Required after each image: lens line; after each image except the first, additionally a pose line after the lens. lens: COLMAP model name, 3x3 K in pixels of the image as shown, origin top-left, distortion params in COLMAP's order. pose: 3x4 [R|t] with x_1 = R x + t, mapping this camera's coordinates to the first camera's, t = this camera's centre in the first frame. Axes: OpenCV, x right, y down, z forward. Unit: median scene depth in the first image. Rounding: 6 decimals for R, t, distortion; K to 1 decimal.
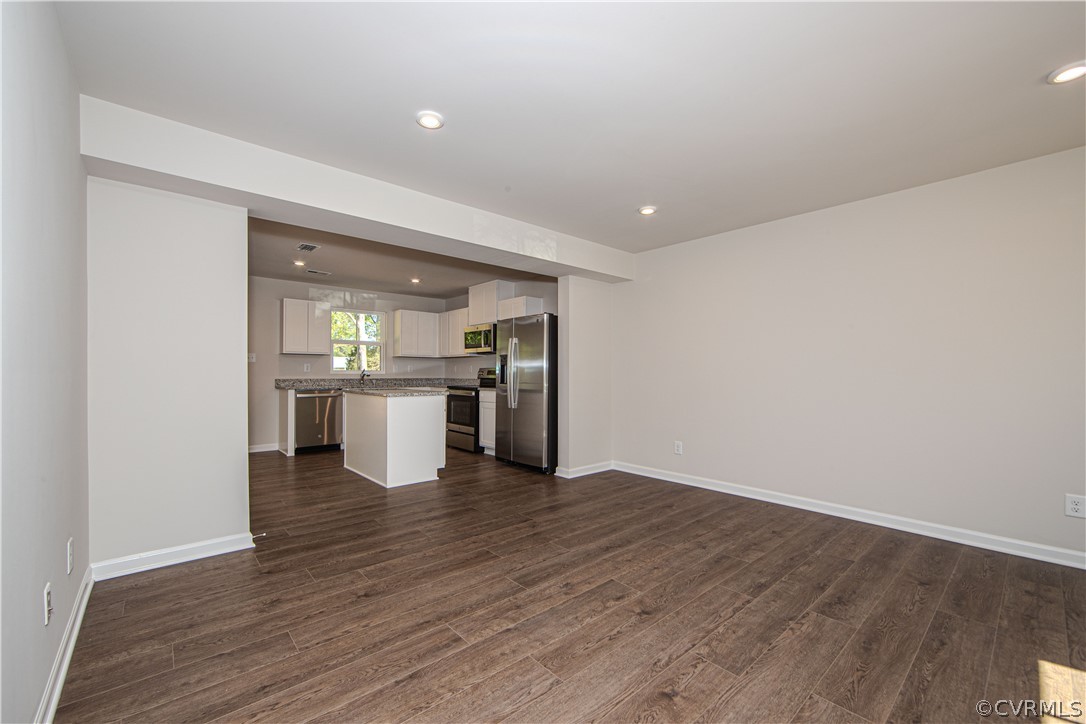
lens RADIAL K [[435.9, 0, 525.0], [0, 435.9, 372.1], [0, 0, 1]] dist [-0.011450, 0.002105]
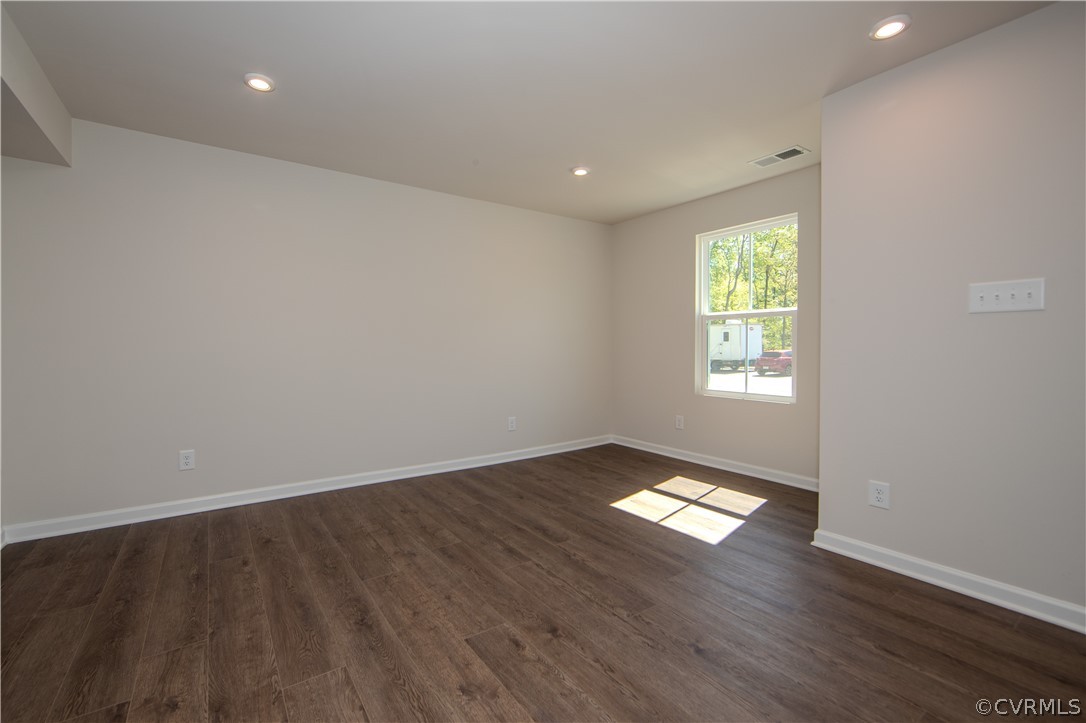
lens RADIAL K [[464.1, 0, 512.8], [0, 464.1, 350.9], [0, 0, 1]] dist [-0.010215, 0.000973]
pose [[0.108239, -0.012735, 0.994043, -0.520842], [-0.000360, 0.999917, 0.012850, 0.006524], [-0.994125, -0.001749, 0.108226, 0.848208]]
